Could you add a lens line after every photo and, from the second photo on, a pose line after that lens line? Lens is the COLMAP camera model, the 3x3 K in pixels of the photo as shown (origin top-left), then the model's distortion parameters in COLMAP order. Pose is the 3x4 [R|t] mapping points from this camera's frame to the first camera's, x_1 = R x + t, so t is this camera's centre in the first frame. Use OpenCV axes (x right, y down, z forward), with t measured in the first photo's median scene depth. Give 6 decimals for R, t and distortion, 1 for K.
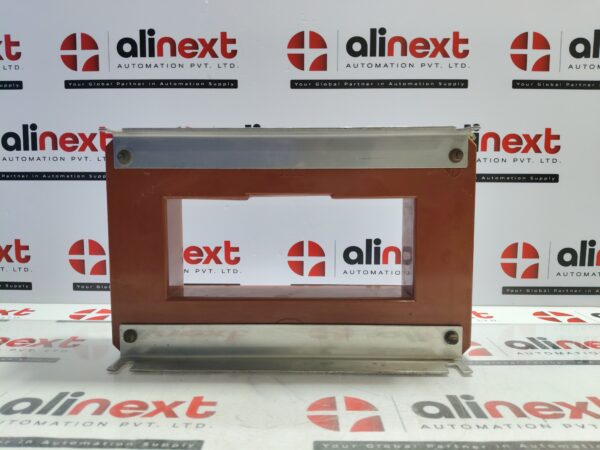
lens RADIAL K [[466.4, 0, 295.9], [0, 466.4, 224.7], [0, 0, 1]] dist [0.003604, -0.046519]
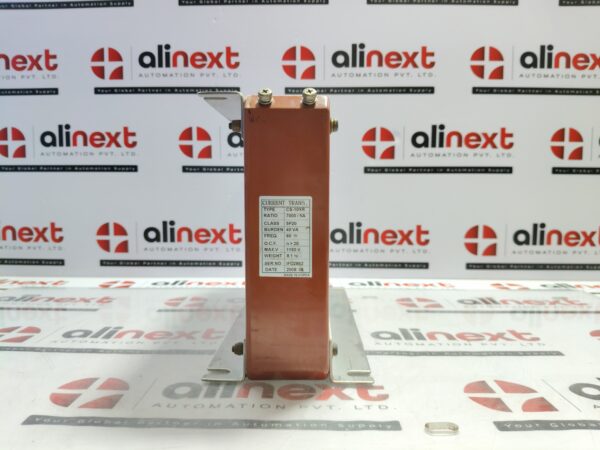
lens RADIAL K [[466.4, 0, 296.3], [0, 466.4, 226.4], [0, 0, 1]] dist [0.003604, -0.046519]
pose [[0.999996, 0.000261, -0.002944, 0.021426], [-0.000273, 0.999992, -0.003972, 0.048663], [0.002943, 0.003973, 0.999988, -0.185342]]
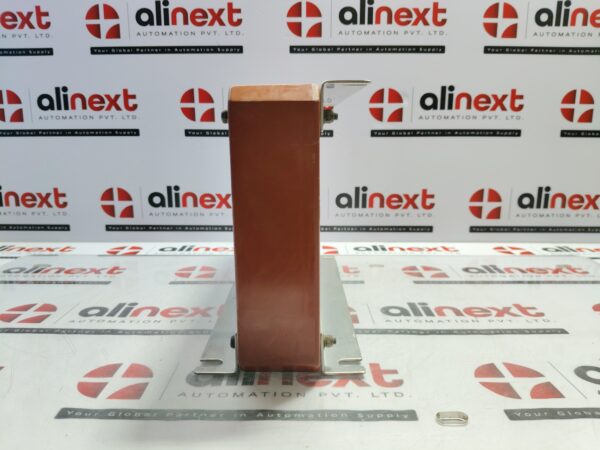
lens RADIAL K [[466.4, 0, 297.3], [0, 466.4, 226.8], [0, 0, 1]] dist [0.003604, -0.046519]
pose [[0.999964, -0.004942, 0.006968, -0.003062], [0.004077, 0.992874, 0.119098, -0.008345], [-0.007507, -0.119065, 0.992858, -0.182157]]
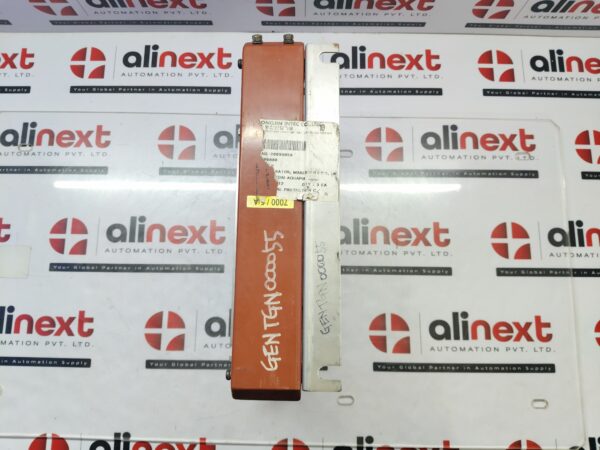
lens RADIAL K [[466.4, 0, 300.8], [0, 466.4, 228.7], [0, 0, 1]] dist [0.003604, -0.046519]
pose [[0.999788, 0.007029, 0.019350, 0.018399], [-0.000795, 0.952383, -0.304904, 0.337930], [-0.020572, 0.304824, 0.952186, 0.064126]]
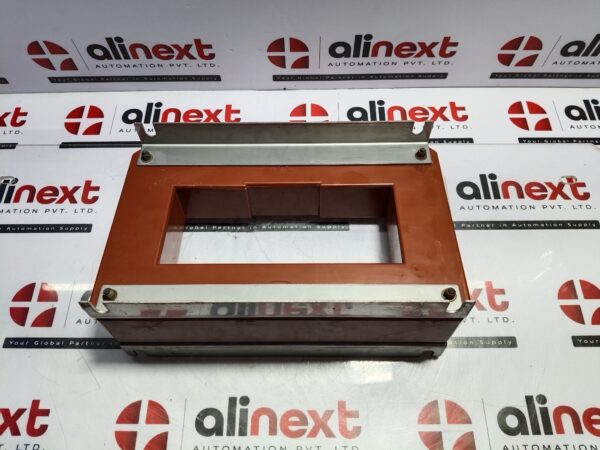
lens RADIAL K [[466.4, 0, 300.3], [0, 466.4, 225.9], [0, 0, 1]] dist [0.003604, -0.046519]
pose [[0.999960, -0.003743, 0.008175, -0.004339], [0.007704, 0.825402, -0.564492, 0.396745], [-0.004635, 0.564533, 0.825398, 0.292139]]
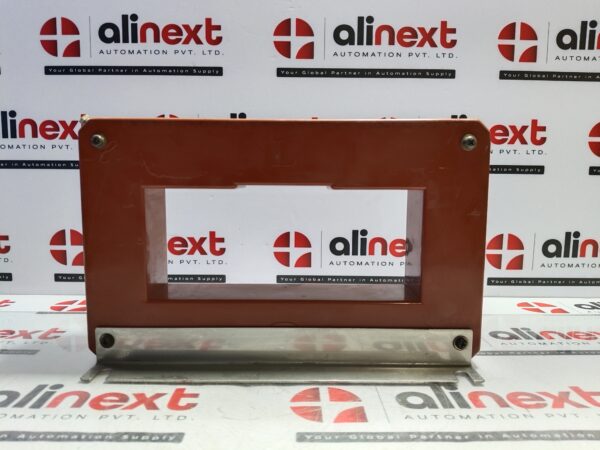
lens RADIAL K [[466.4, 0, 296.8], [0, 466.4, 225.5], [0, 0, 1]] dist [0.003604, -0.046519]
pose [[0.999641, 0.002817, 0.026636, 0.005584], [-0.003326, 0.999812, 0.019104, 0.002833], [-0.026577, -0.019186, 0.999463, 0.008982]]
